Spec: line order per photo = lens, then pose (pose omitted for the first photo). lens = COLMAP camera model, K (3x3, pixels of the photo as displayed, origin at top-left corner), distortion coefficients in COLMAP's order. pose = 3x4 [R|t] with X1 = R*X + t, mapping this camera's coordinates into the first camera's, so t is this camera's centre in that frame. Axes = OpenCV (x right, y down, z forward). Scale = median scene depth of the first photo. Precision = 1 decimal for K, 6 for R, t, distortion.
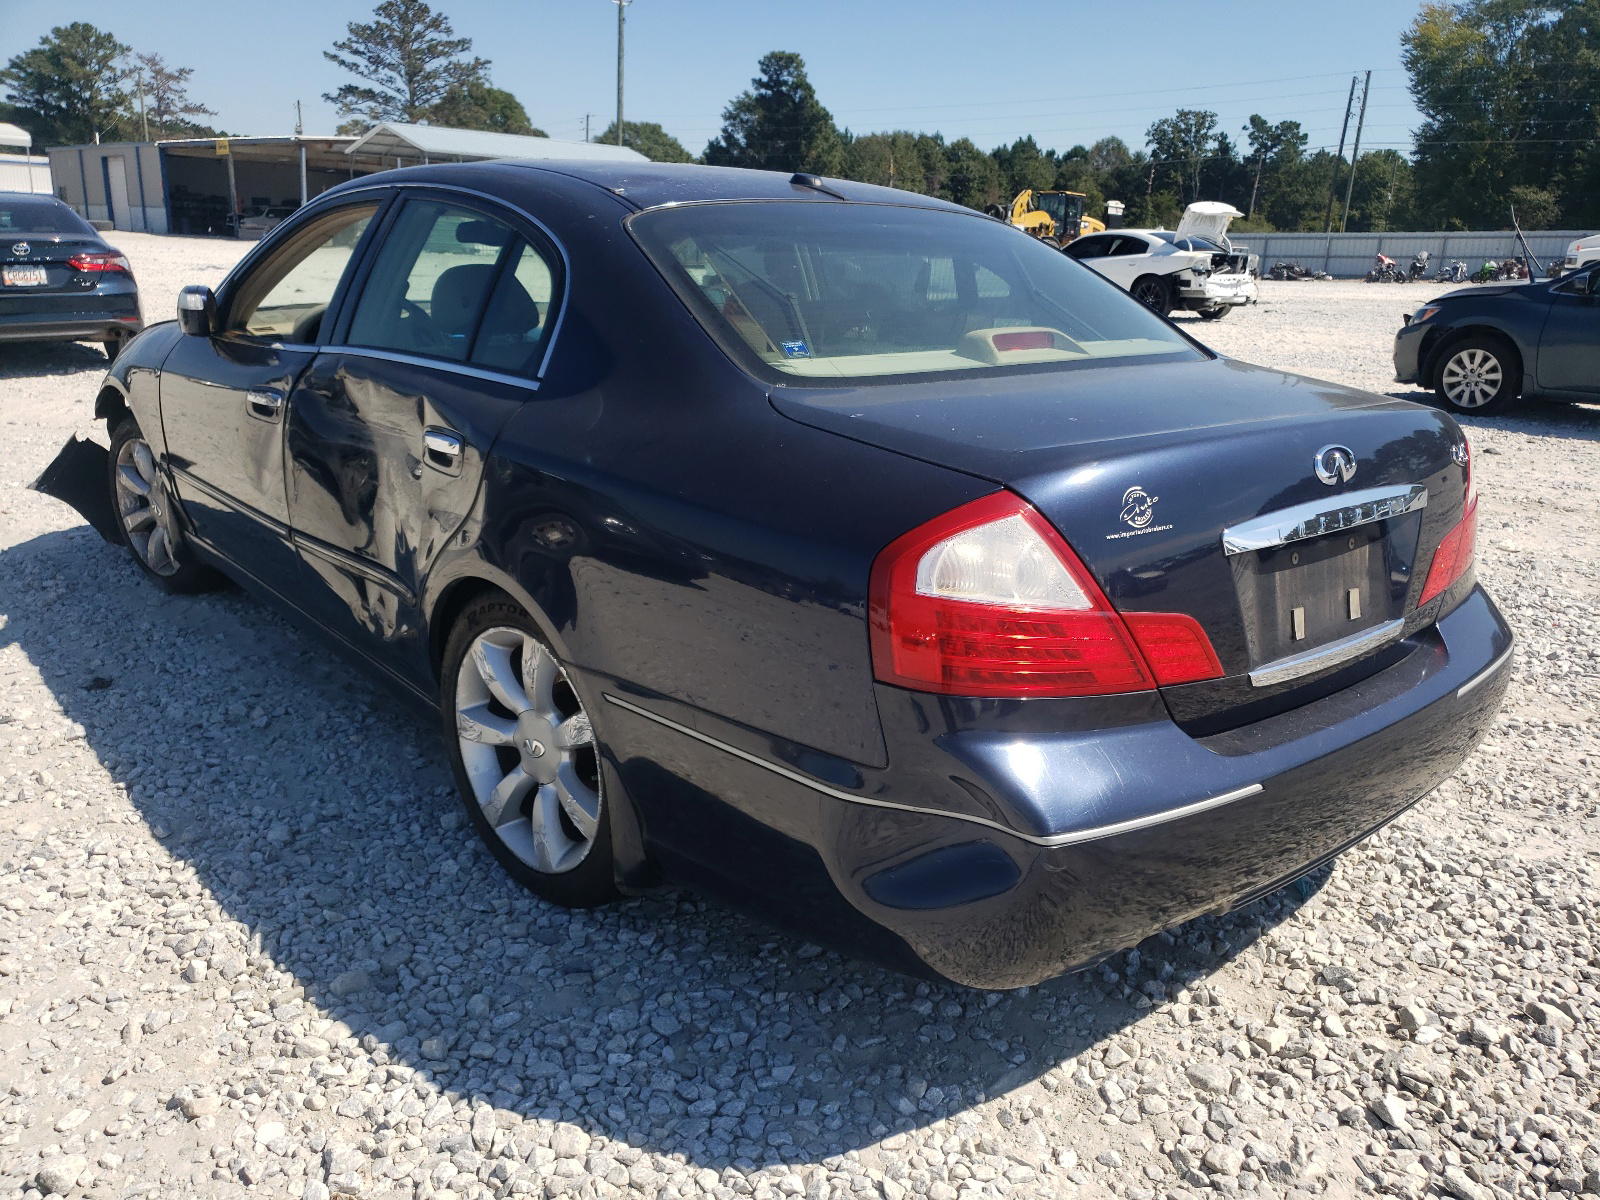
lens RADIAL K [[1180.9, 0, 800.0], [0, 1180.9, 600.0], [0, 0, 1]] dist [0.004406, 0.061436]
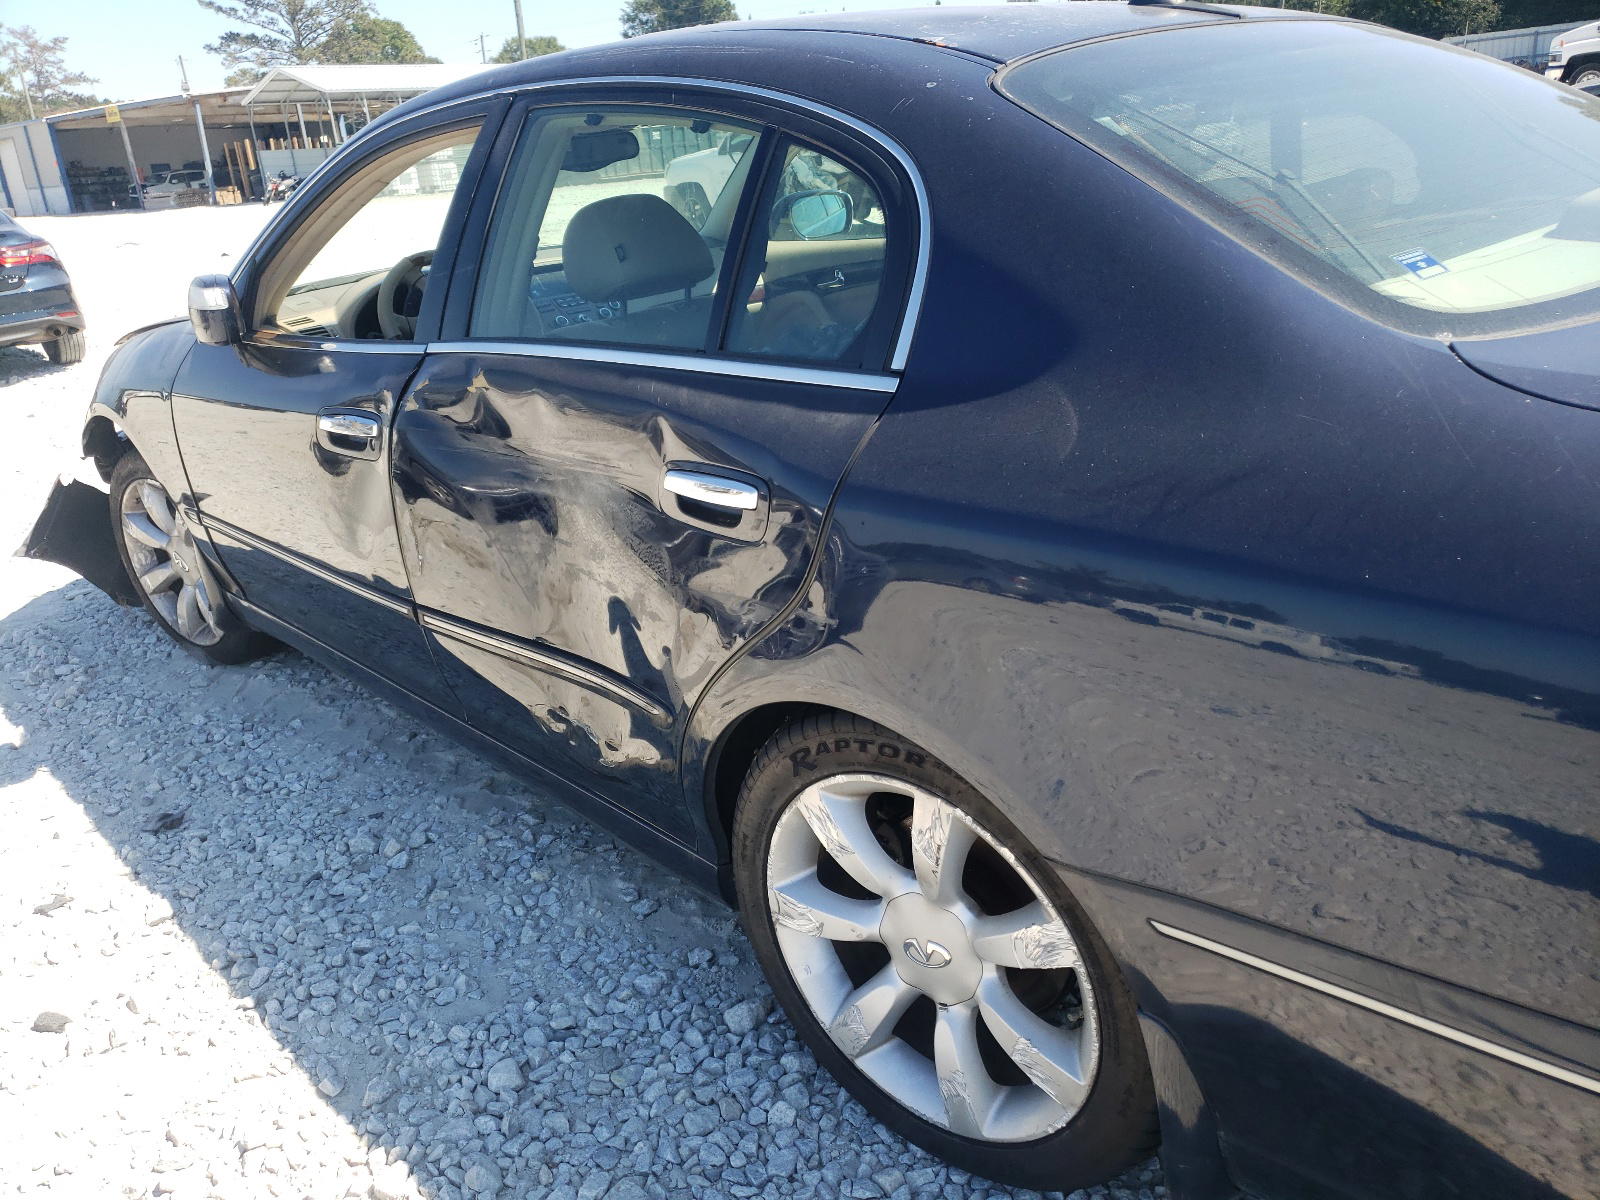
lens RADIAL K [[1219.9, 0, 800.0], [0, 1219.9, 600.0], [0, 0, 1]] dist [0.028552, 0.007643]
pose [[0.992246, -0.124283, -0.001302, -0.188807], [0.124082, 0.989932, 0.068107, -0.080565], [-0.007176, -0.067740, 0.997677, 0.250762]]
